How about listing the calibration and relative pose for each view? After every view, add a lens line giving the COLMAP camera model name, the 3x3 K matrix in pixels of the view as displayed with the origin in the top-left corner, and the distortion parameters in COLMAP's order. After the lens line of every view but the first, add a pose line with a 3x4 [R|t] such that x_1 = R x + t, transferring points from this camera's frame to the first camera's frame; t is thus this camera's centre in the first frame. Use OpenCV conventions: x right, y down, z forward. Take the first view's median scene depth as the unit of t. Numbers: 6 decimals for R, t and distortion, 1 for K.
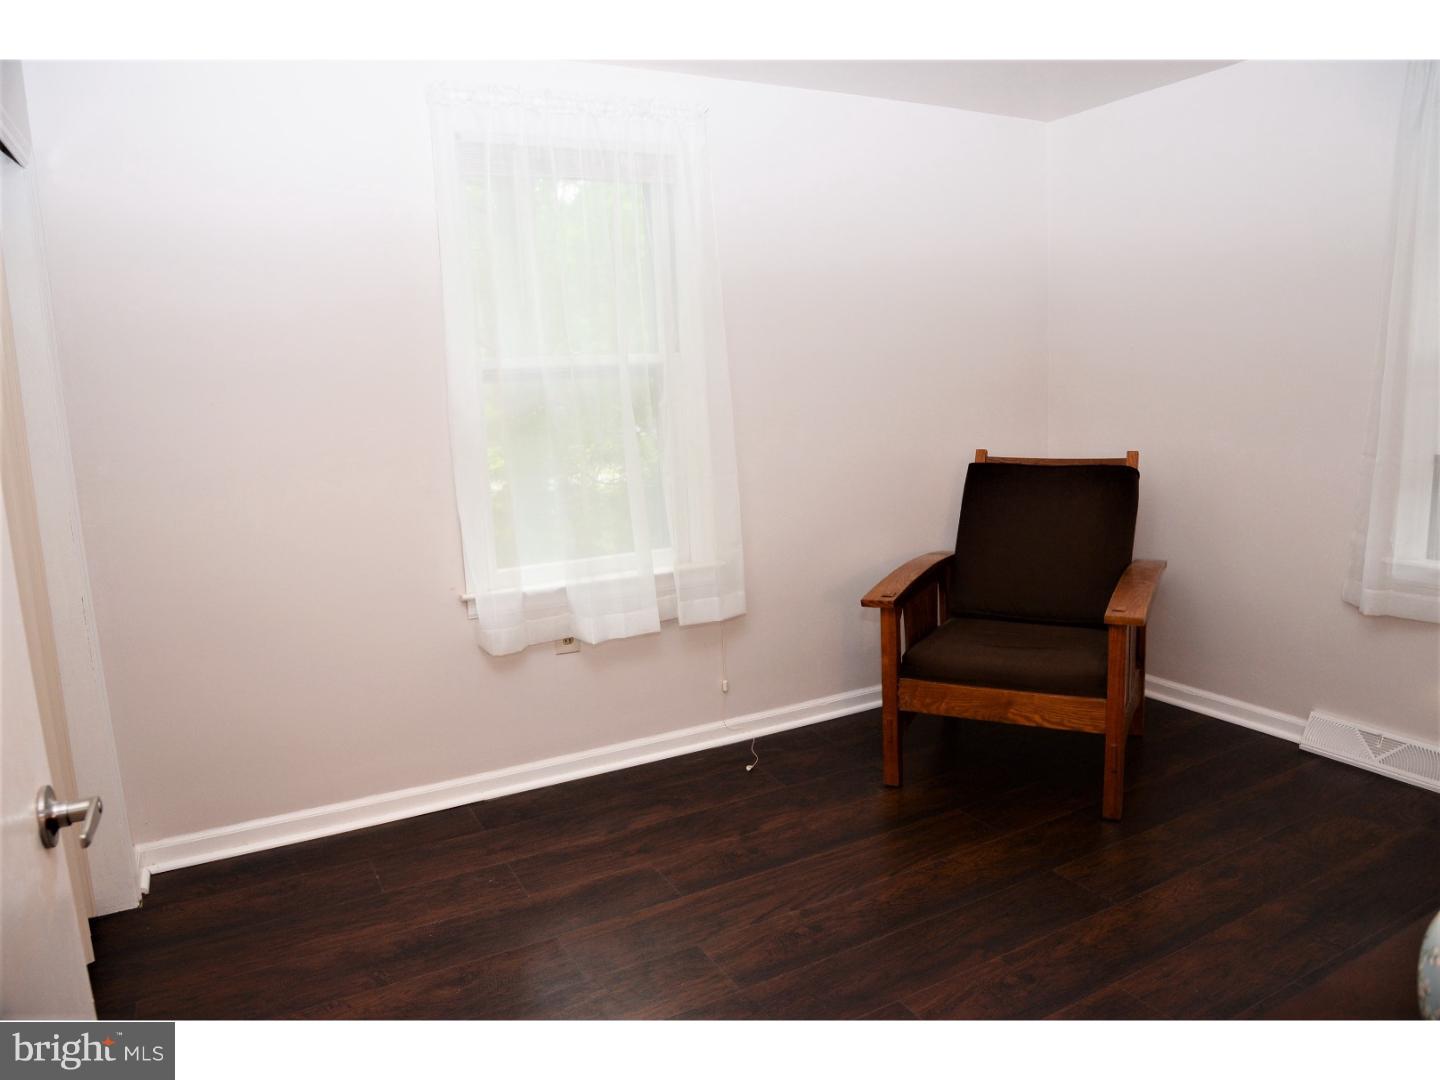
lens RADIAL K [[982.2, 0, 721.0], [0, 982.2, 539.8], [0, 0, 1]] dist [-0.107433, 0.044228]
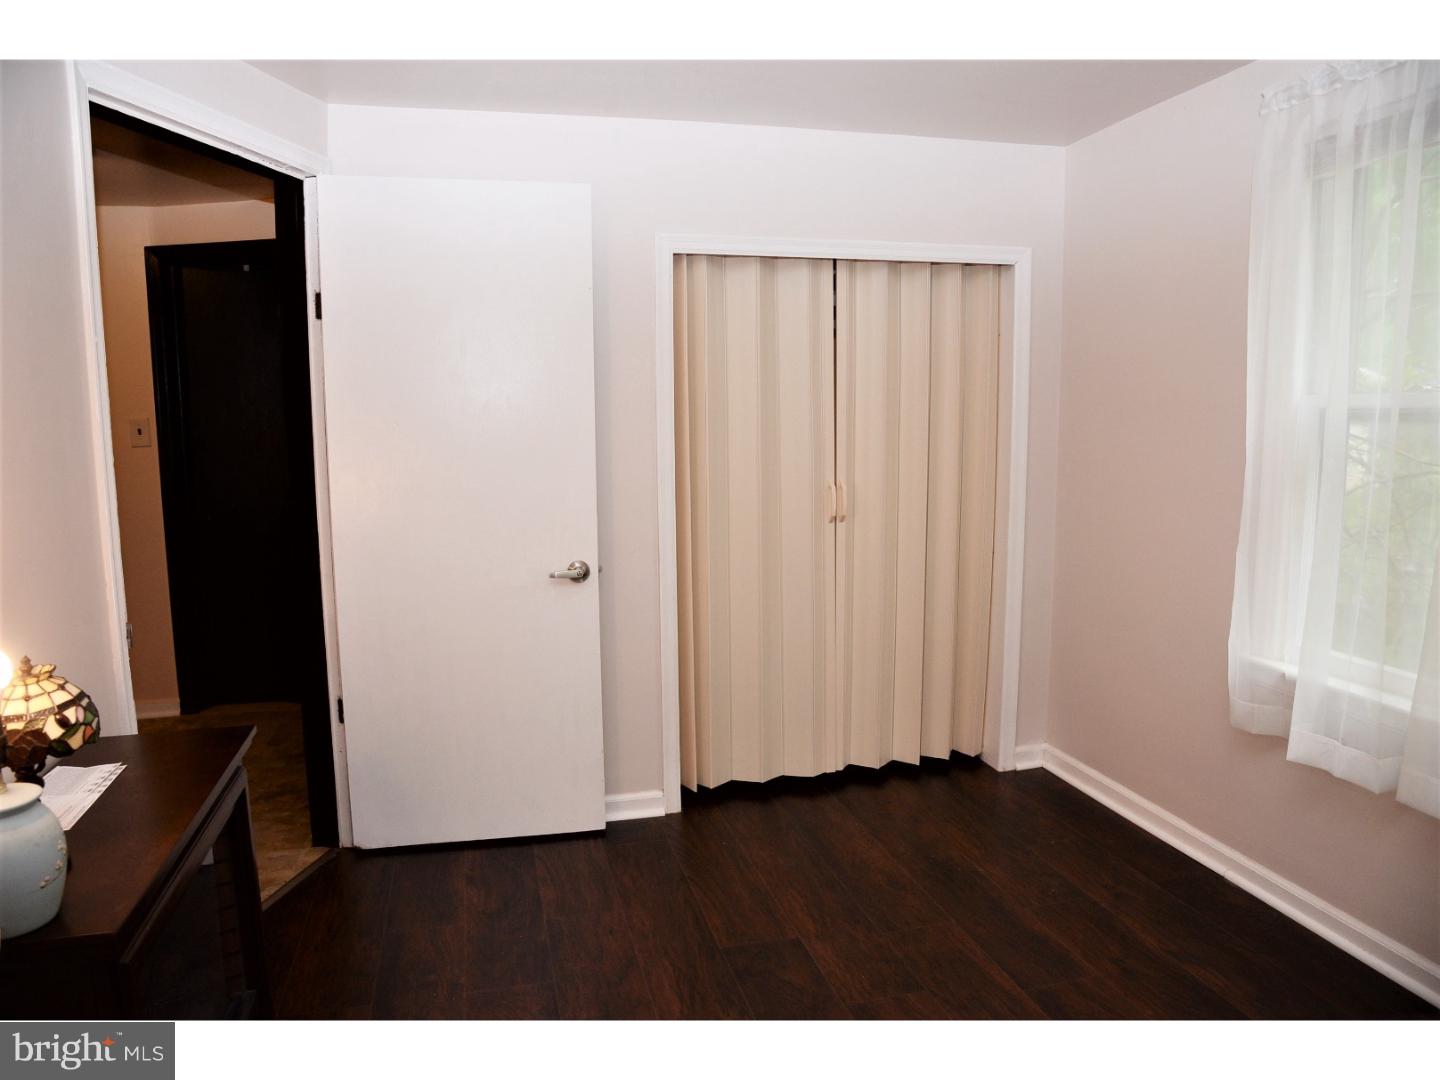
lens RADIAL K [[982.2, 0, 720.3], [0, 982.2, 542.5], [0, 0, 1]] dist [-0.107433, 0.044228]
pose [[-0.232963, 0.175912, -0.956443, 0.727679], [-0.144175, 0.966388, 0.212858, -0.170214], [0.961739, 0.187483, -0.199770, 0.739752]]
